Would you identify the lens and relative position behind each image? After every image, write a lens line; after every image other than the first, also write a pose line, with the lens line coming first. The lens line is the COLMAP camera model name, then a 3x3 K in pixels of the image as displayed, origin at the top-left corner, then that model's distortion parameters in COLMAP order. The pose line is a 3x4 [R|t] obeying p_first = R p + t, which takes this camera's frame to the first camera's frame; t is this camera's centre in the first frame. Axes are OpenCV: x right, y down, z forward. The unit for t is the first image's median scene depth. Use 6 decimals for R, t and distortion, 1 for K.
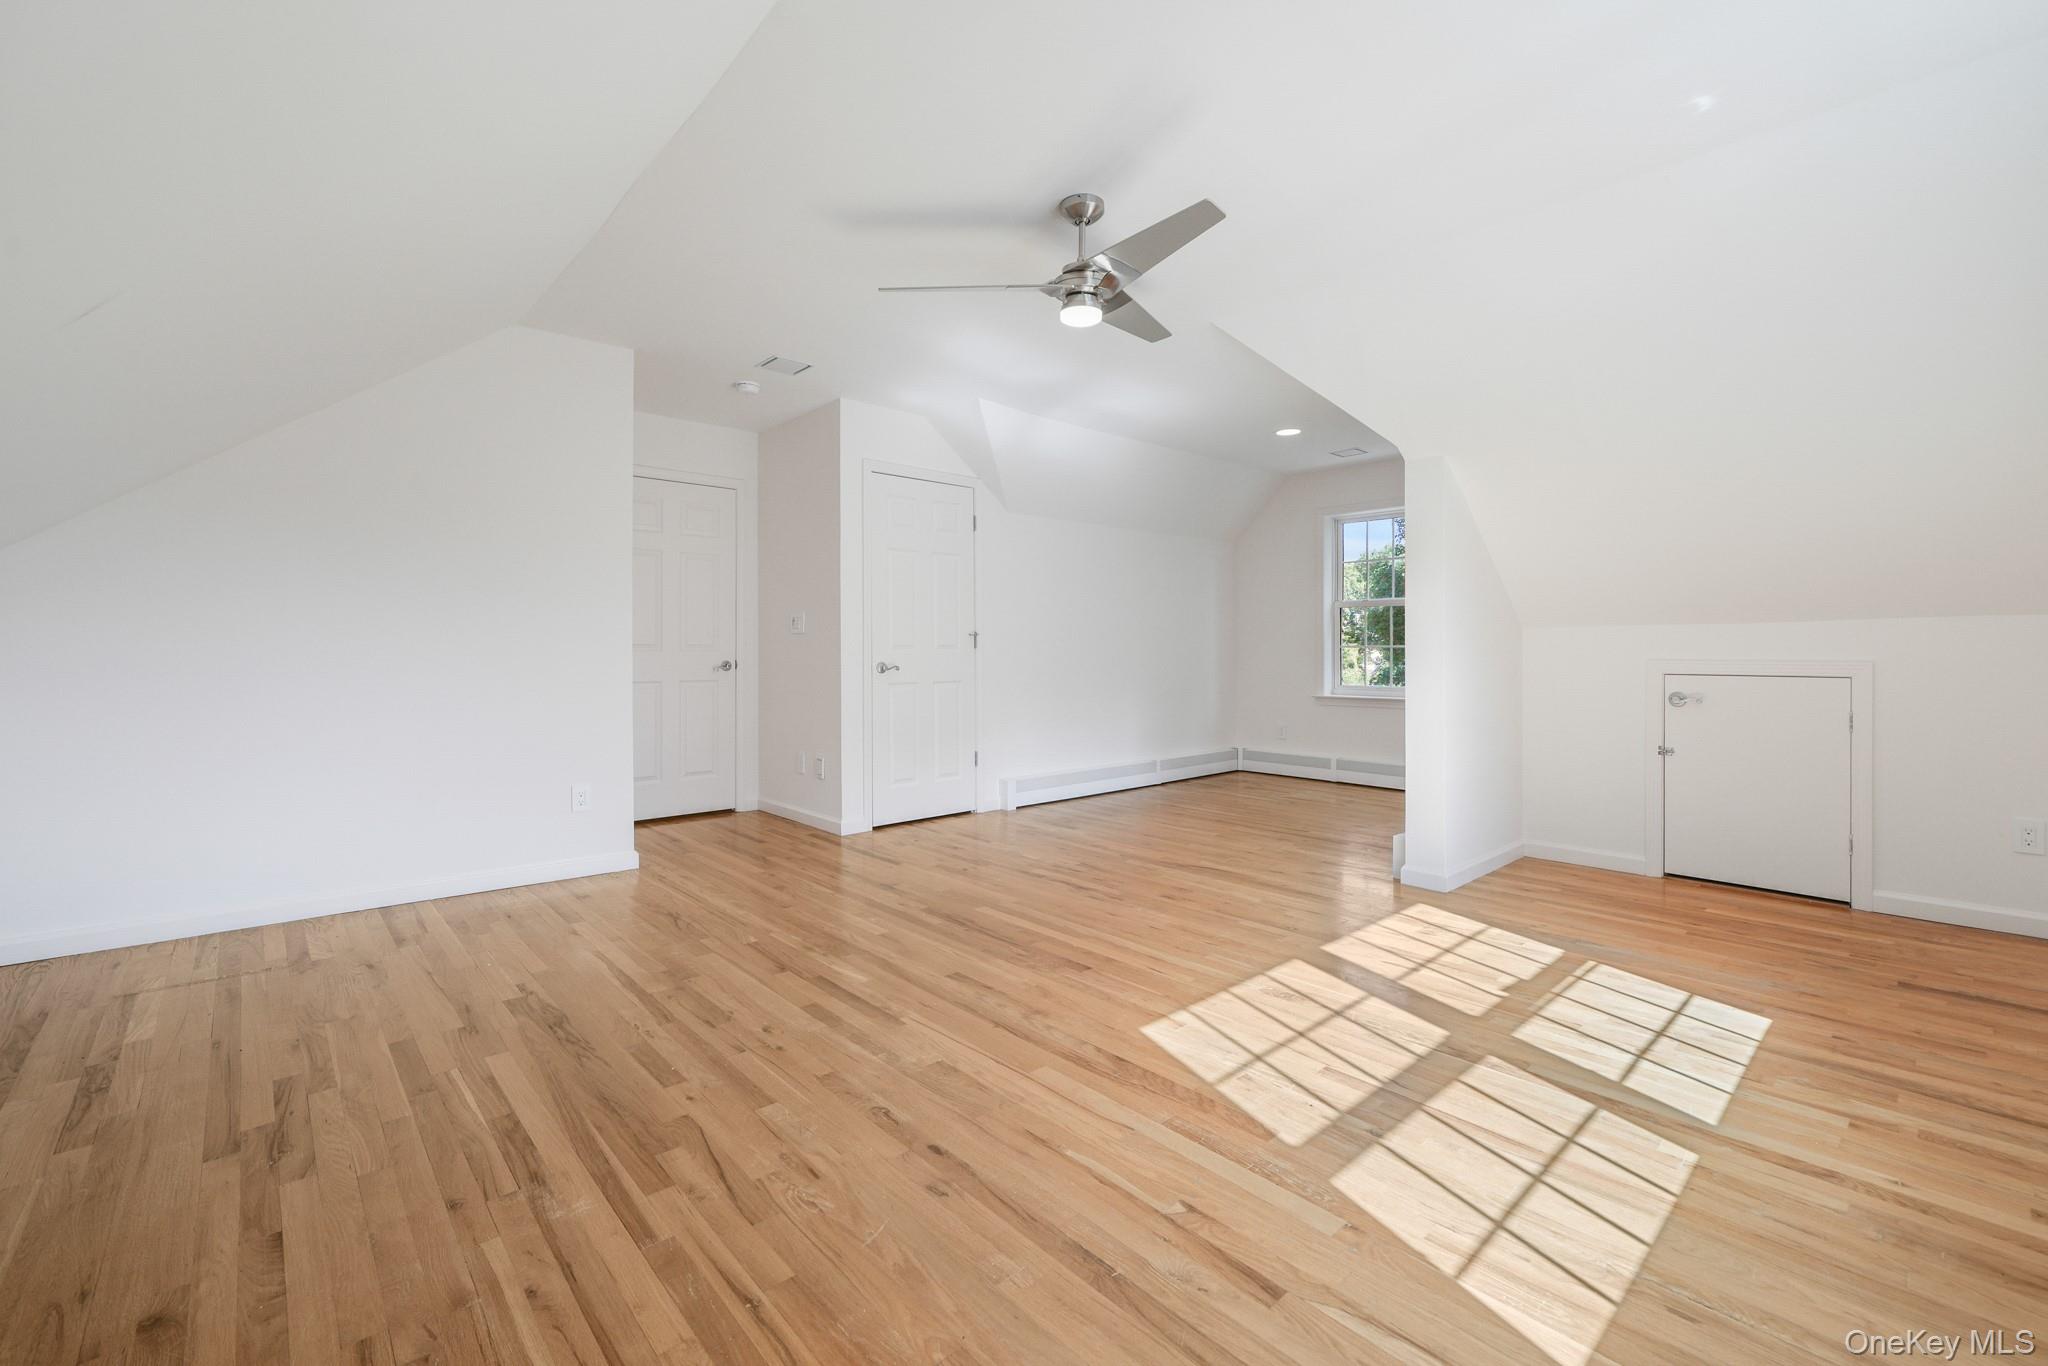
lens RADIAL K [[868.5, 0, 1034.8], [0, 868.5, 675.6], [0, 0, 1]] dist [-0.001462, -0.000254]
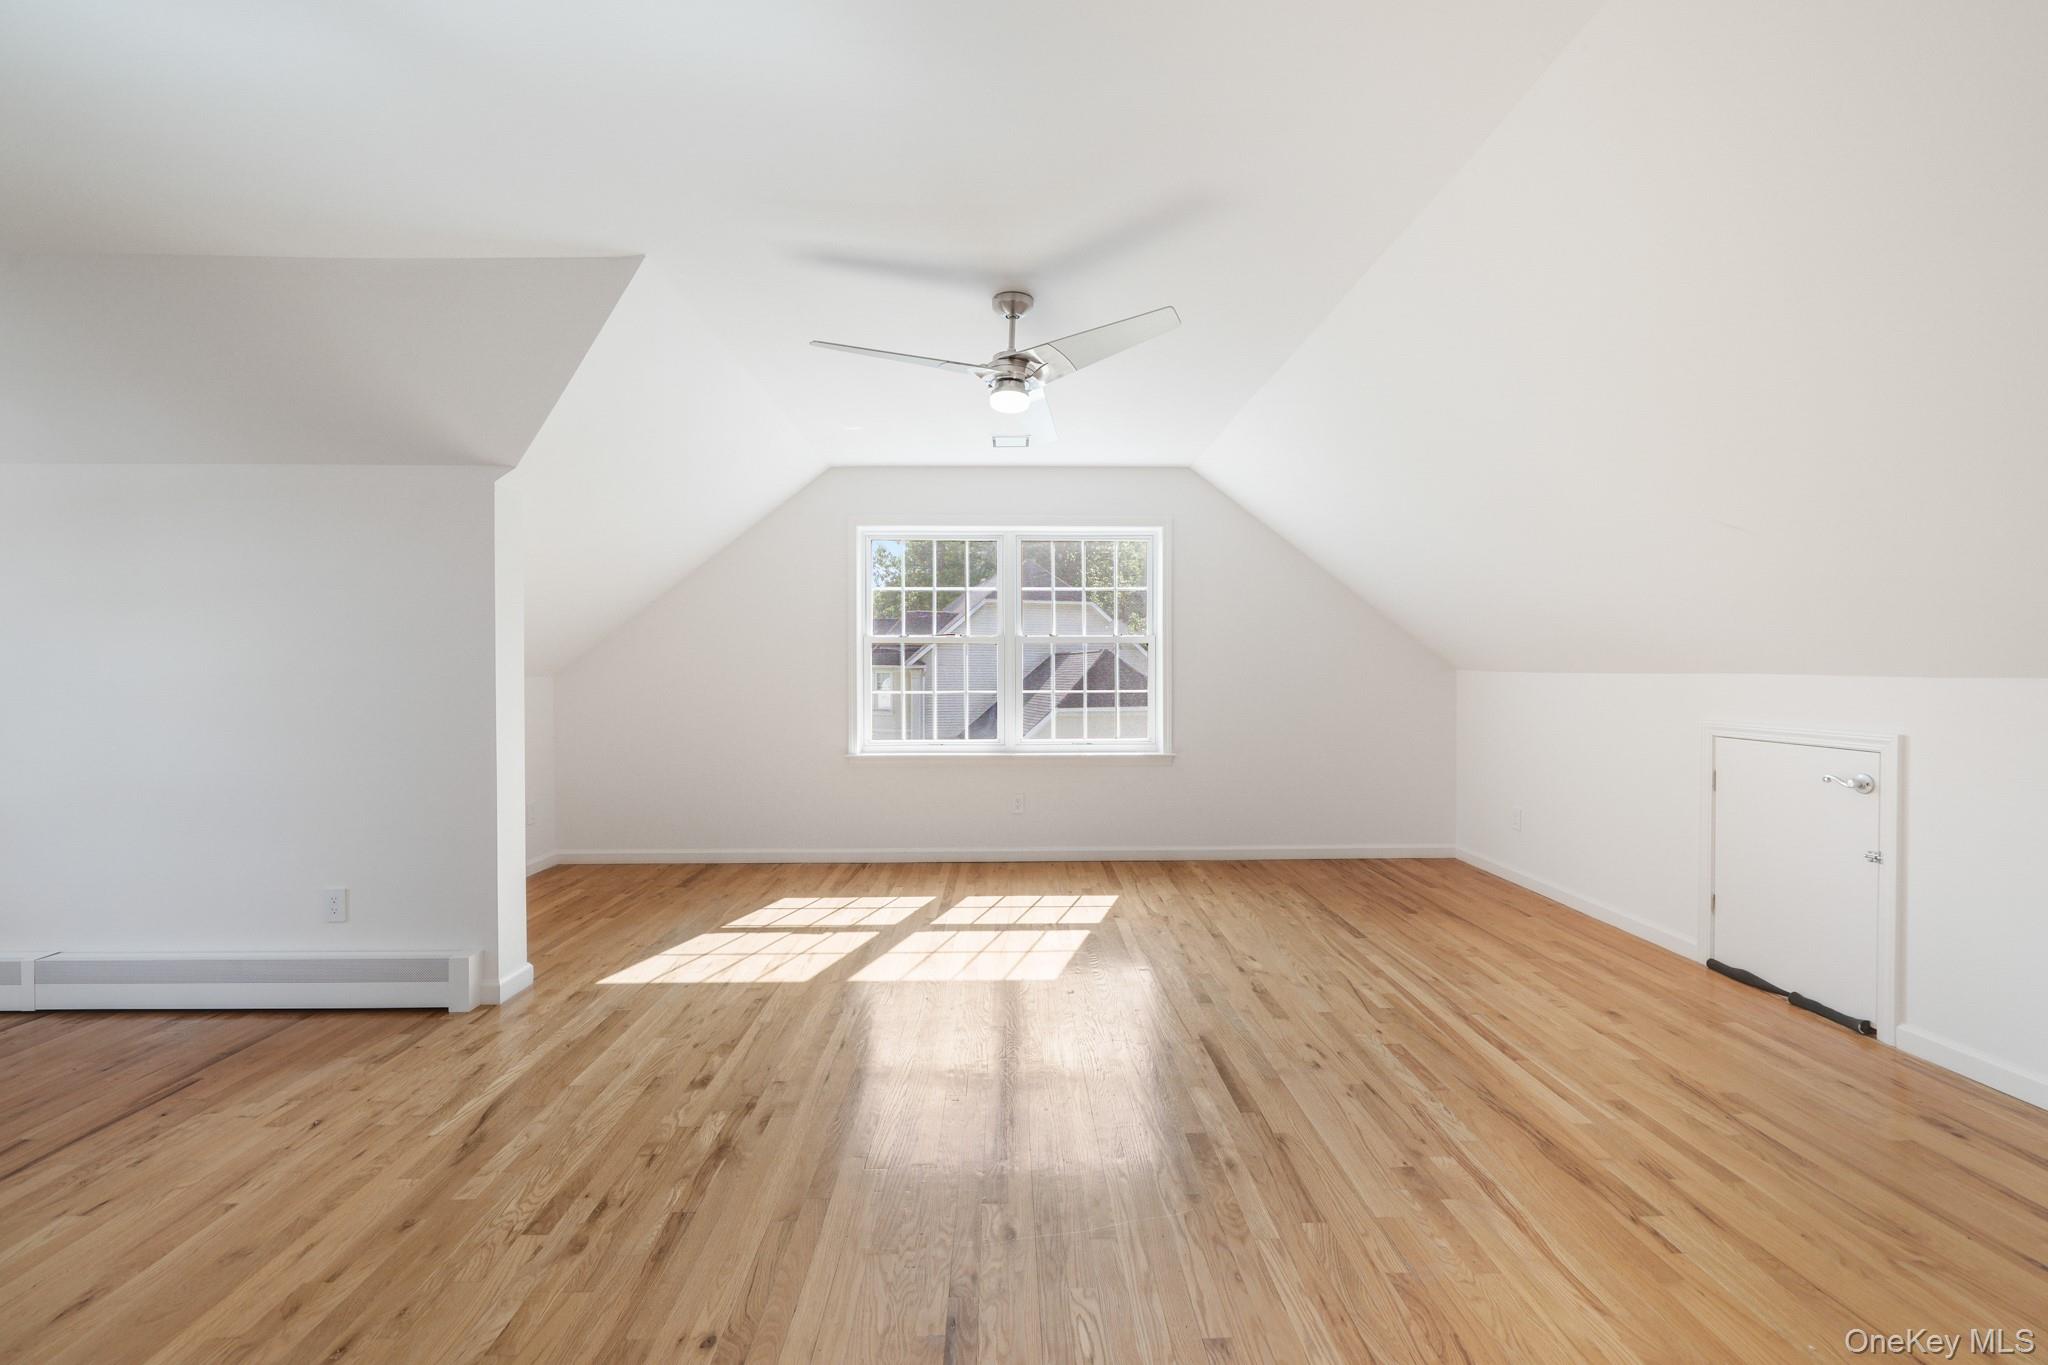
lens RADIAL K [[770.1, 0, 1037.7], [0, 770.1, 677.8], [0, 0, 1]] dist [0.008142, -0.000068]
pose [[-0.748534, -0.003246, 0.663088, -0.659147], [0.018843, 0.999480, 0.026163, -0.111771], [-0.662828, 0.032078, -0.748084, 1.857740]]
